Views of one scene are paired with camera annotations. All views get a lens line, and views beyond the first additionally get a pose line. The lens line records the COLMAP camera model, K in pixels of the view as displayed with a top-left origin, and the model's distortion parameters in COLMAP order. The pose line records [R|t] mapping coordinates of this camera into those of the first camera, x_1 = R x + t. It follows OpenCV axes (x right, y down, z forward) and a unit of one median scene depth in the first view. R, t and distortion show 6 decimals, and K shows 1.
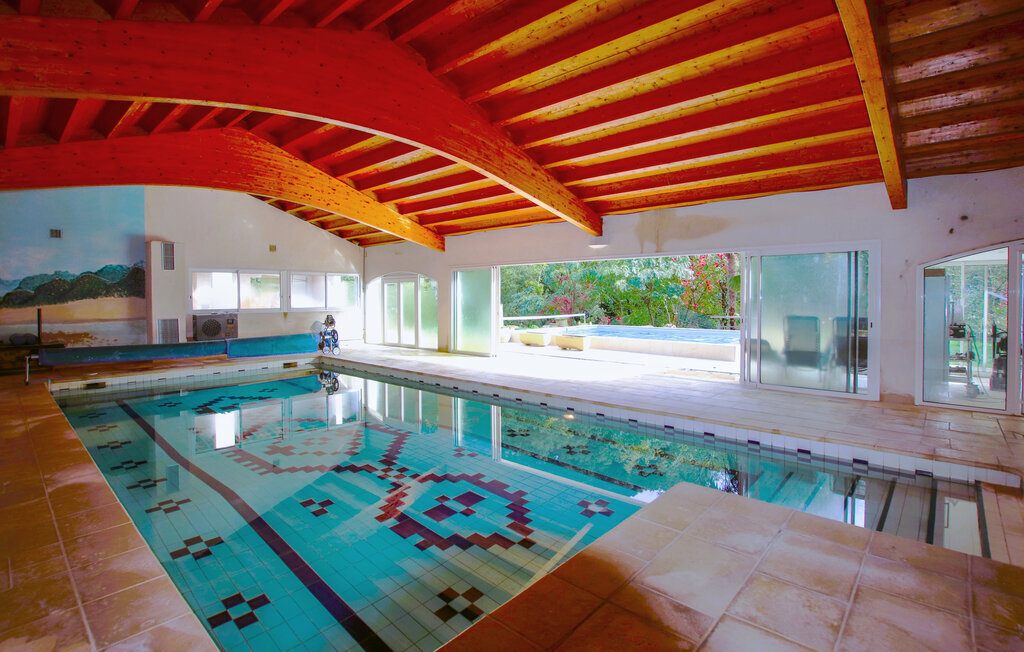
lens RADIAL K [[476.2, 0, 519.0], [0, 476.2, 303.3], [0, 0, 1]] dist [-0.024501, -0.000436]
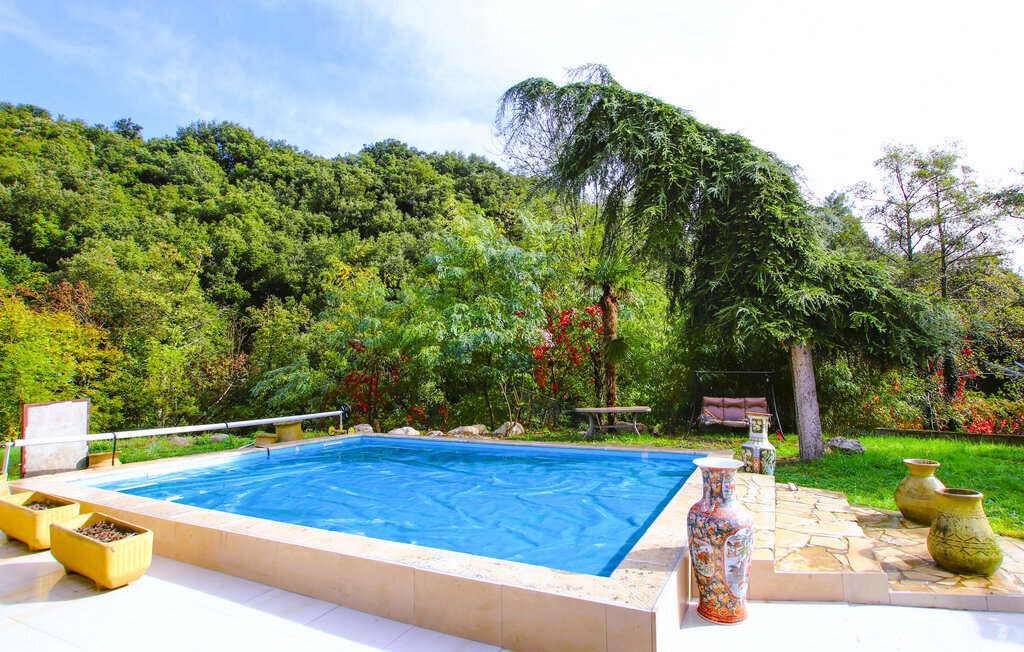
lens RADIAL K [[476.2, 0, 512.6], [0, 476.2, 326.6], [0, 0, 1]] dist [-0.024501, -0.000436]
pose [[0.973881, 0.014870, 0.226570, 0.181131], [0.007137, 0.995356, -0.096002, -0.016427], [-0.226945, 0.095112, 0.969252, 0.411667]]
